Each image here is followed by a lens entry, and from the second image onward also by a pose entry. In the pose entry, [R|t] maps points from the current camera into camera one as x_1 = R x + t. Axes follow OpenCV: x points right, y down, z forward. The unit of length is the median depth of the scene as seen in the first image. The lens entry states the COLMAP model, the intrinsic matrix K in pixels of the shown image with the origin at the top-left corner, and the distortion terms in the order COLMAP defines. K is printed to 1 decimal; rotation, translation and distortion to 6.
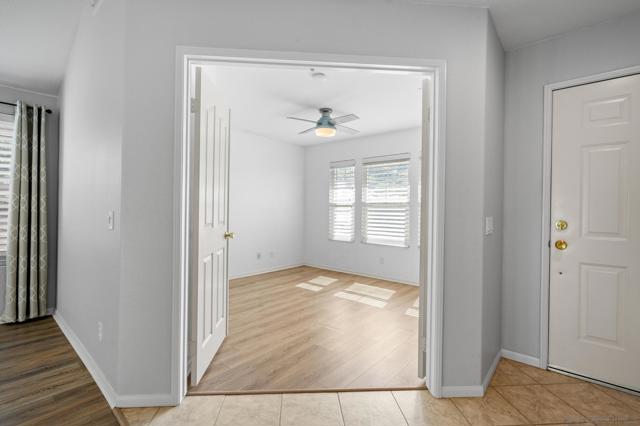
lens RADIAL K [[294.8, 0, 327.6], [0, 294.8, 210.5], [0, 0, 1]] dist [-0.002588, -0.000048]
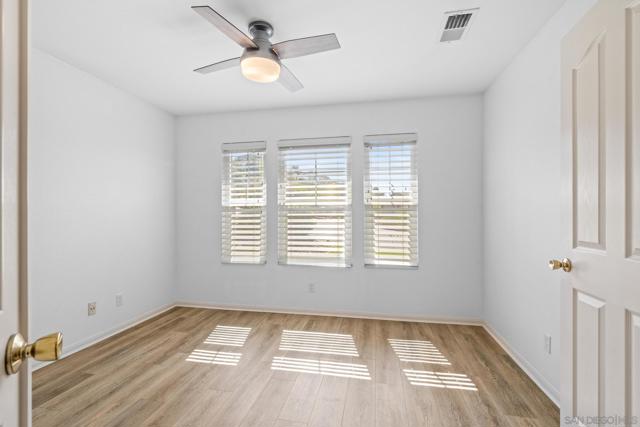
lens RADIAL K [[294.8, 0, 316.5], [0, 294.8, 215.4], [0, 0, 1]] dist [-0.002588, -0.000048]
pose [[0.880963, -0.017829, 0.472849, -0.136298], [0.018784, 0.999820, 0.002701, -0.003613], [-0.472812, 0.006502, 0.881139, 0.388008]]
